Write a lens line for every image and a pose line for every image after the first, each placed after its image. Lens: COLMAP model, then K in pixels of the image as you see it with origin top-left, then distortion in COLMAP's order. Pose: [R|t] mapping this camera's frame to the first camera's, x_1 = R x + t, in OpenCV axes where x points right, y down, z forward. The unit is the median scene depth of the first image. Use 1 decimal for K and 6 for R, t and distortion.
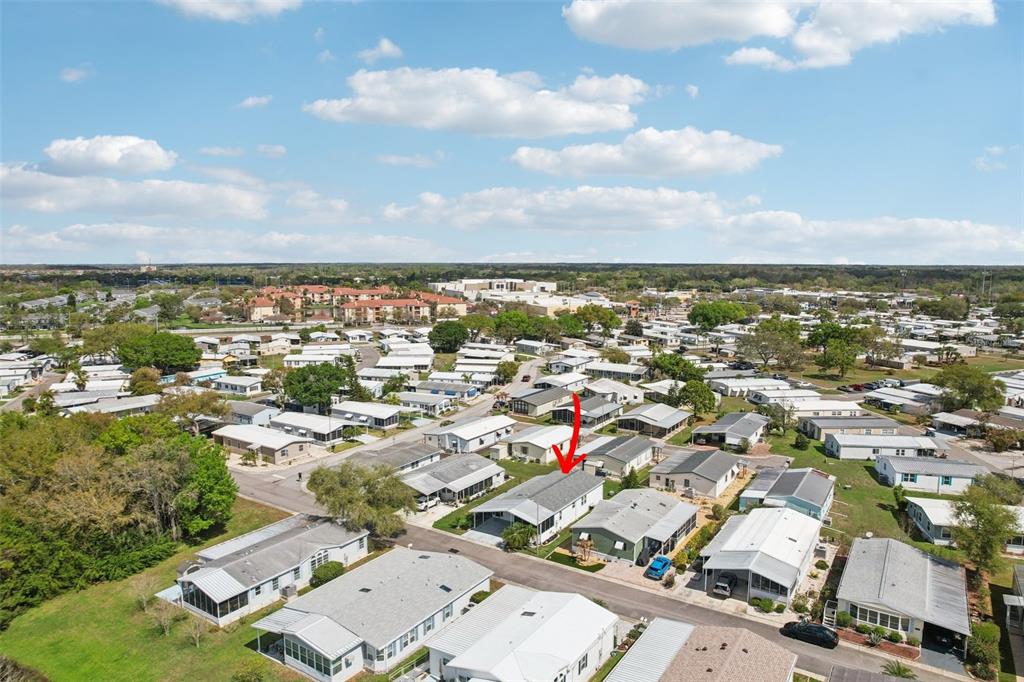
lens RADIAL K [[656.0, 0, 512.0], [0, 656.0, 341.0], [0, 0, 1]] dist [-0.054863, -0.000003]
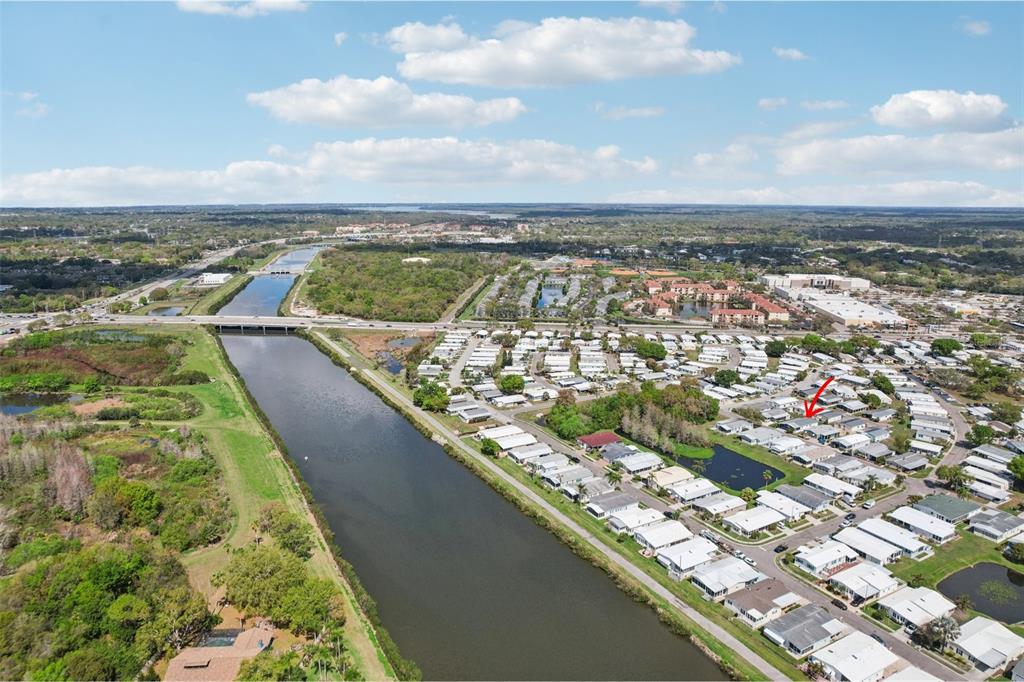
lens RADIAL K [[656.0, 0, 512.0], [0, 656.0, 341.0], [0, 0, 1]] dist [-0.054863, -0.000003]
pose [[0.887302, 0.100668, -0.450069, 0.145096], [-0.058492, 0.992570, 0.106694, -0.363461], [0.457465, -0.068344, 0.886597, -2.071086]]
